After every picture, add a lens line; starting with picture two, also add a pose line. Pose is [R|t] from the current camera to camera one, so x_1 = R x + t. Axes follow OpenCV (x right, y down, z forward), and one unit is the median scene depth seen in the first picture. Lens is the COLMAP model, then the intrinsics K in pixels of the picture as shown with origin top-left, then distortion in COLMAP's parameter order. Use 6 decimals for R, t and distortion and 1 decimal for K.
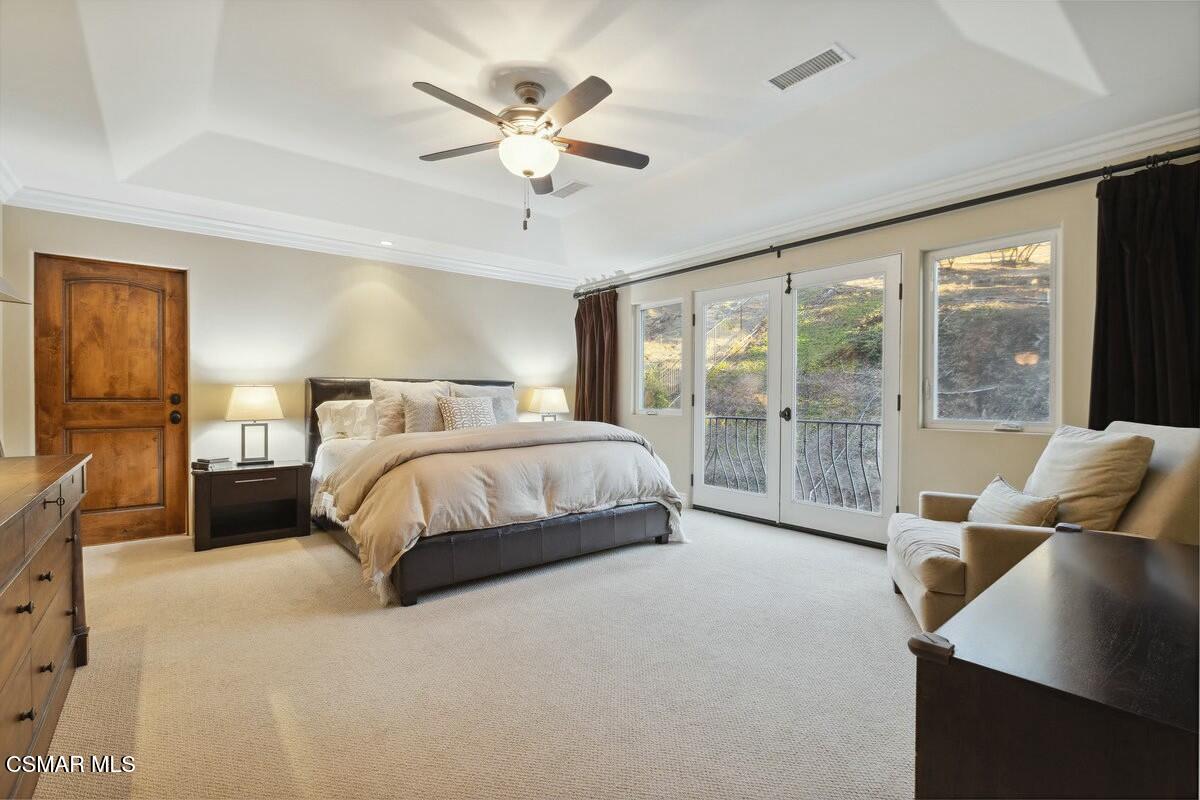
lens RADIAL K [[541.2, 0, 600.0], [0, 541.2, 400.0], [0, 0, 1]] dist [-0.001881, -0.000543]
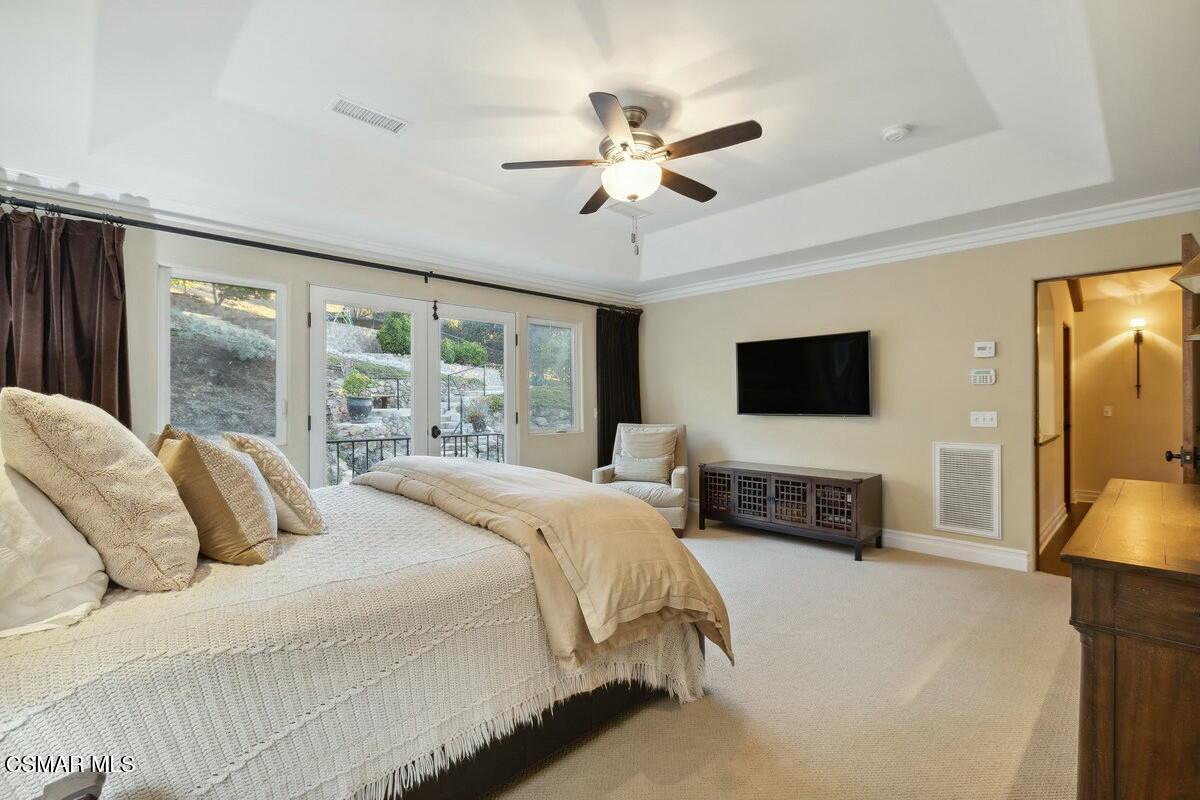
lens RADIAL K [[529.4, 0, 600.0], [0, 529.4, 400.0], [0, 0, 1]] dist [0.002088, 0.000269]
pose [[-0.087093, 0.003897, 0.996193, -0.730109], [0.013697, 0.999903, -0.002714, -0.029143], [-0.996106, 0.013409, -0.087138, 0.766883]]
